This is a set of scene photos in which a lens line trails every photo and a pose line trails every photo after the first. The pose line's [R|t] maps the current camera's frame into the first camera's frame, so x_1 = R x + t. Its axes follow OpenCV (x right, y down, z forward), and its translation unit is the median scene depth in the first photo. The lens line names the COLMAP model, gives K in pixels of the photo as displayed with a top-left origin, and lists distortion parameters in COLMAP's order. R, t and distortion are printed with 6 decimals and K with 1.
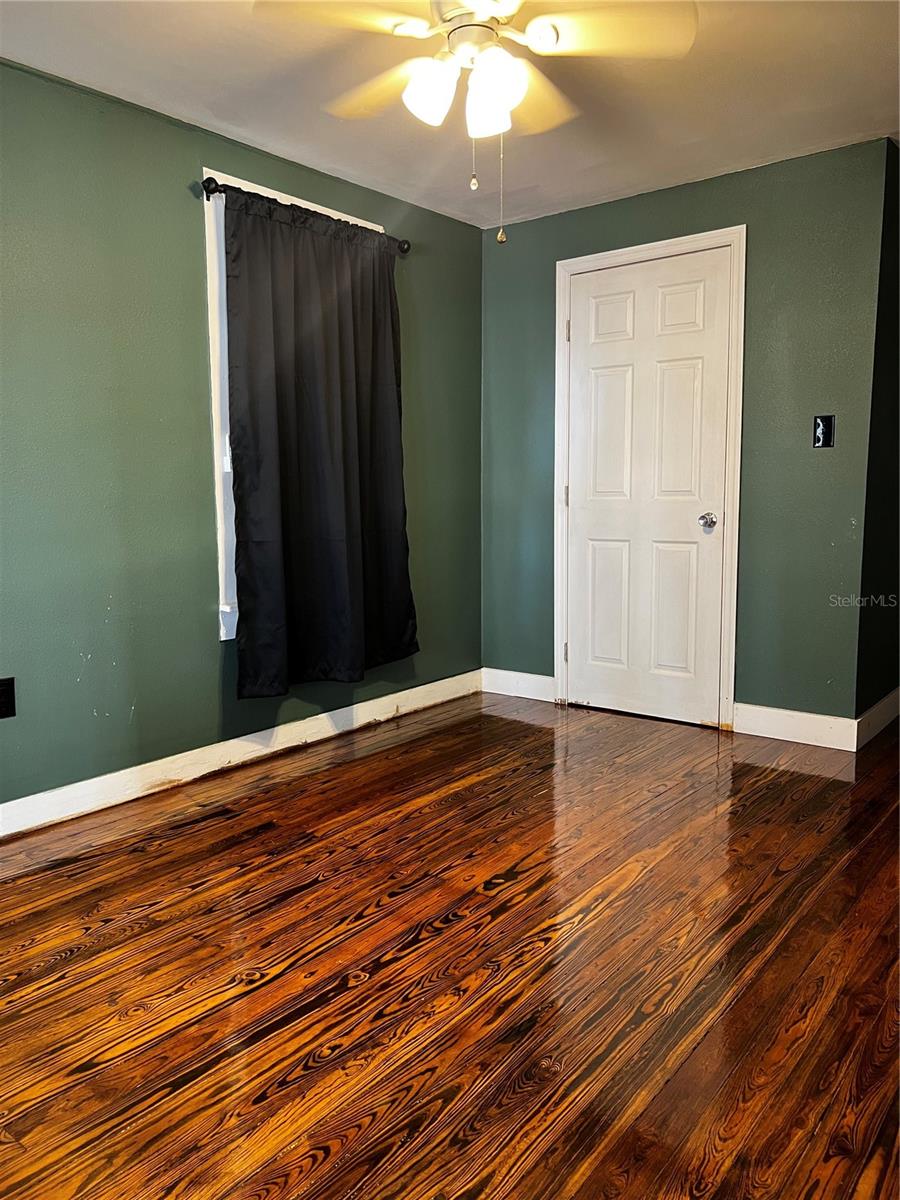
lens RADIAL K [[903.1, 0, 450.0], [0, 903.1, 600.0], [0, 0, 1]] dist [0.038169, -0.046004]
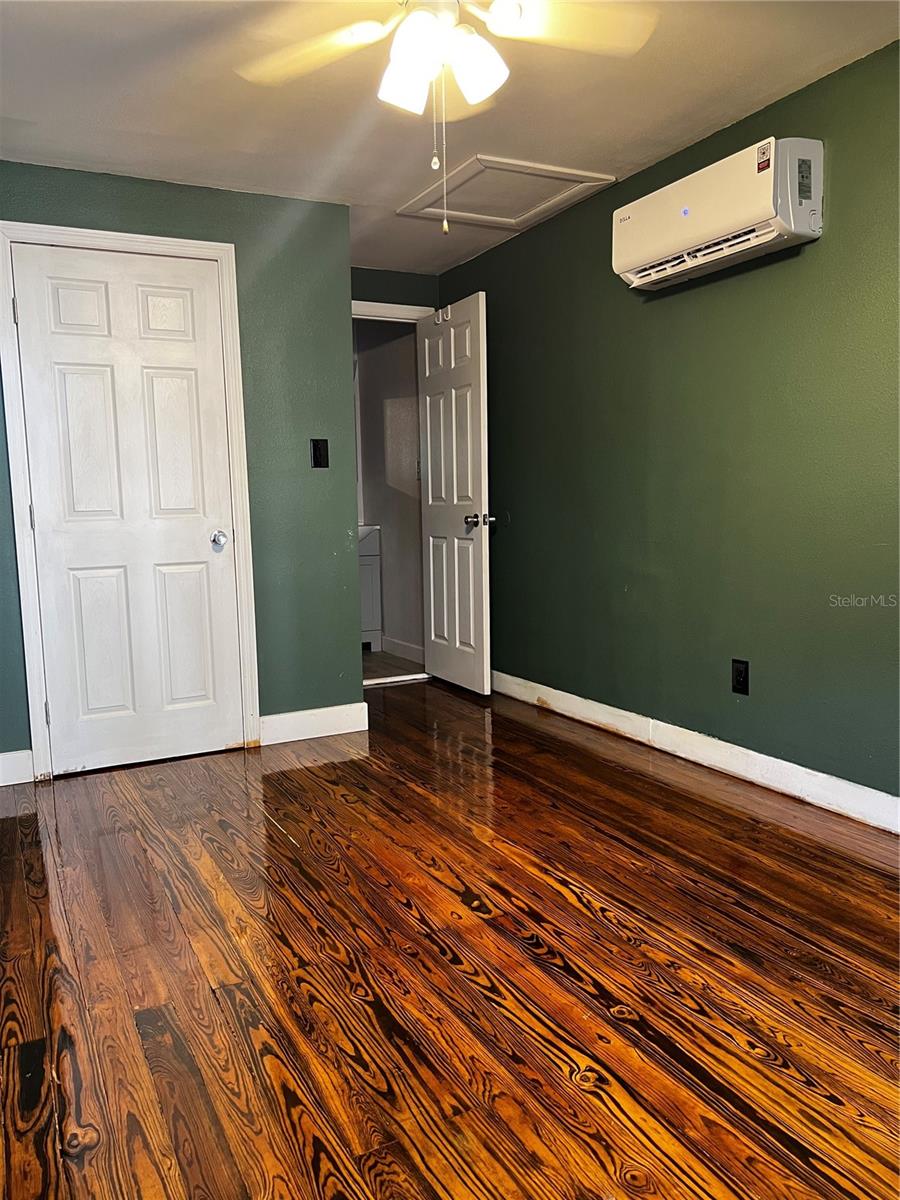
lens RADIAL K [[903.1, 0, 450.0], [0, 903.1, 600.0], [0, 0, 1]] dist [0.038169, -0.046004]
pose [[0.417127, -0.100847, 0.903236, -0.775476], [0.138442, 0.989277, 0.046519, -0.051773], [-0.898242, 0.105641, 0.426616, 0.579941]]
